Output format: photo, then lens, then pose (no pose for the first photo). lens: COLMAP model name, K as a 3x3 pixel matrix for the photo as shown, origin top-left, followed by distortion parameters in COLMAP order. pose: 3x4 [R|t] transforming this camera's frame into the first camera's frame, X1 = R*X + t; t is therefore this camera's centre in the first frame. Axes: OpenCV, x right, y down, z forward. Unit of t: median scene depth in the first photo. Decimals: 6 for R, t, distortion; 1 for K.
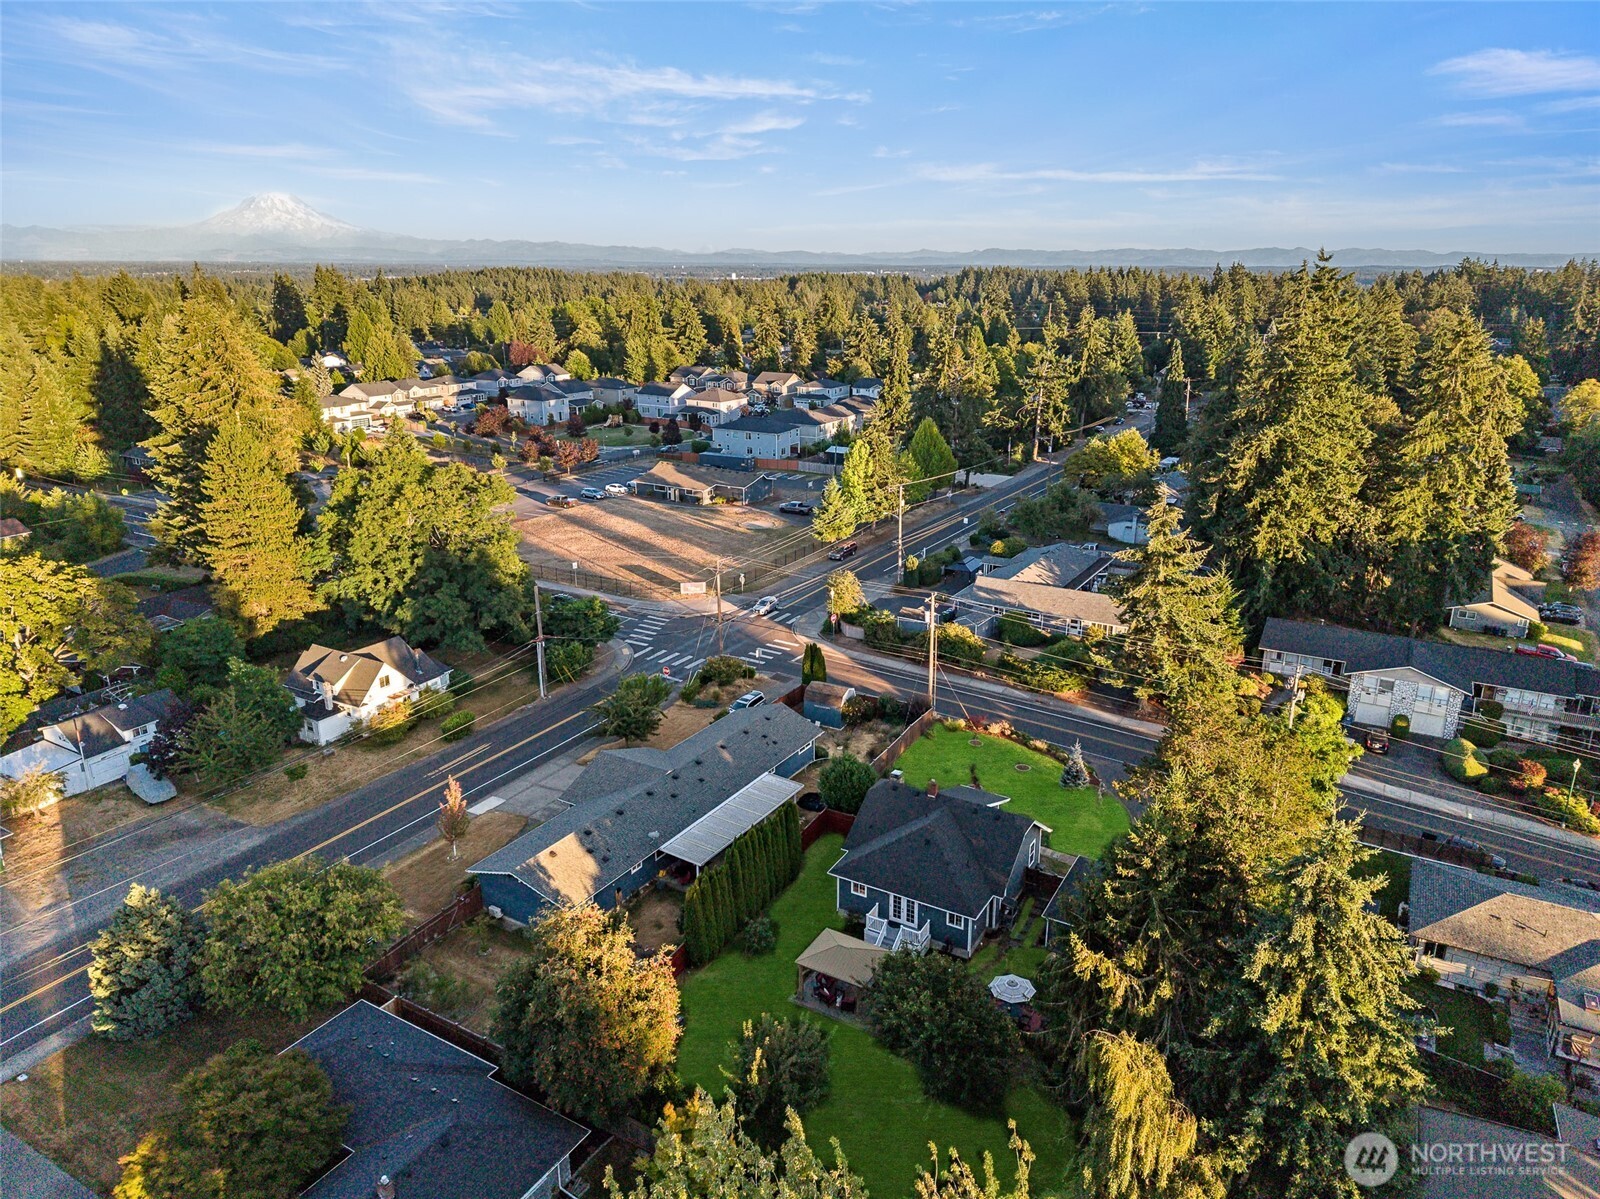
lens RADIAL K [[1104.7, 0, 800.0], [0, 1104.7, 599.5], [0, 0, 1]] dist [0.049023, -0.033463]
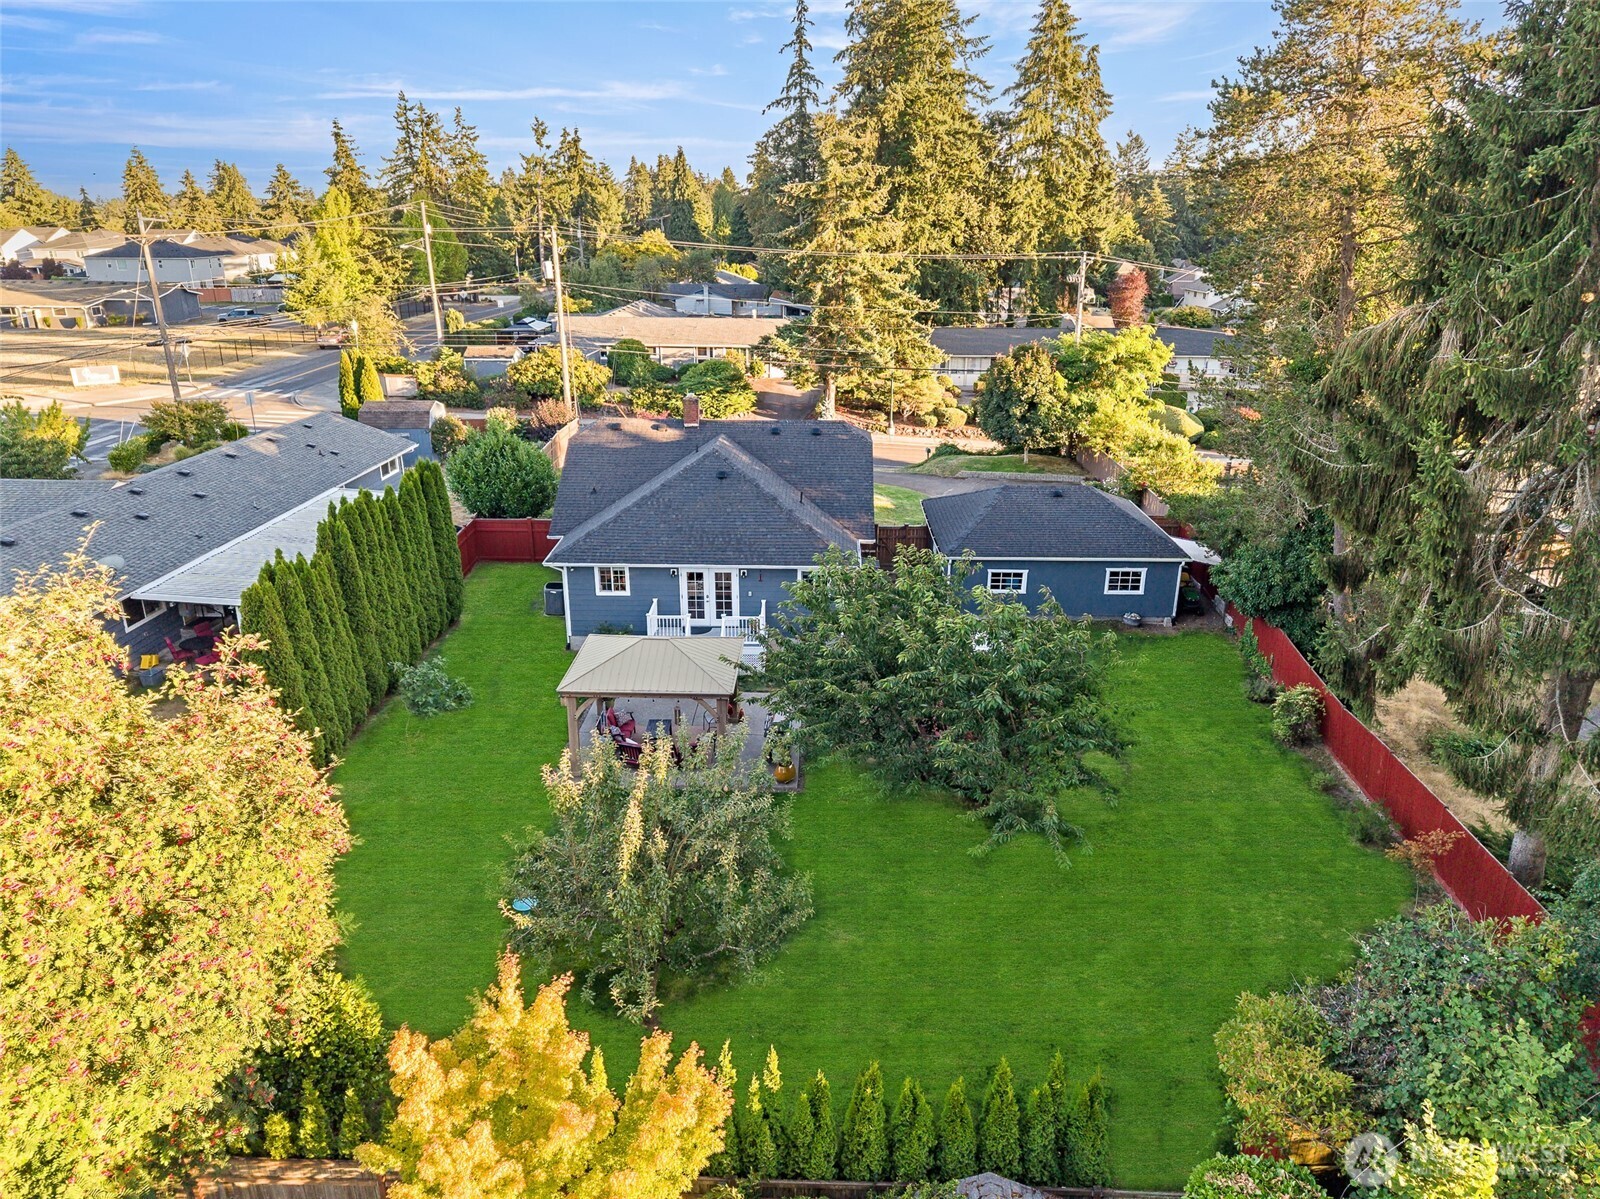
lens RADIAL K [[1104.7, 0, 800.0], [0, 1104.7, 599.5], [0, 0, 1]] dist [0.049023, -0.033463]
pose [[0.881161, -0.158874, 0.445326, -0.056615], [0.143025, 0.987295, 0.069226, 0.143555], [-0.450666, 0.002694, 0.892689, 0.297247]]
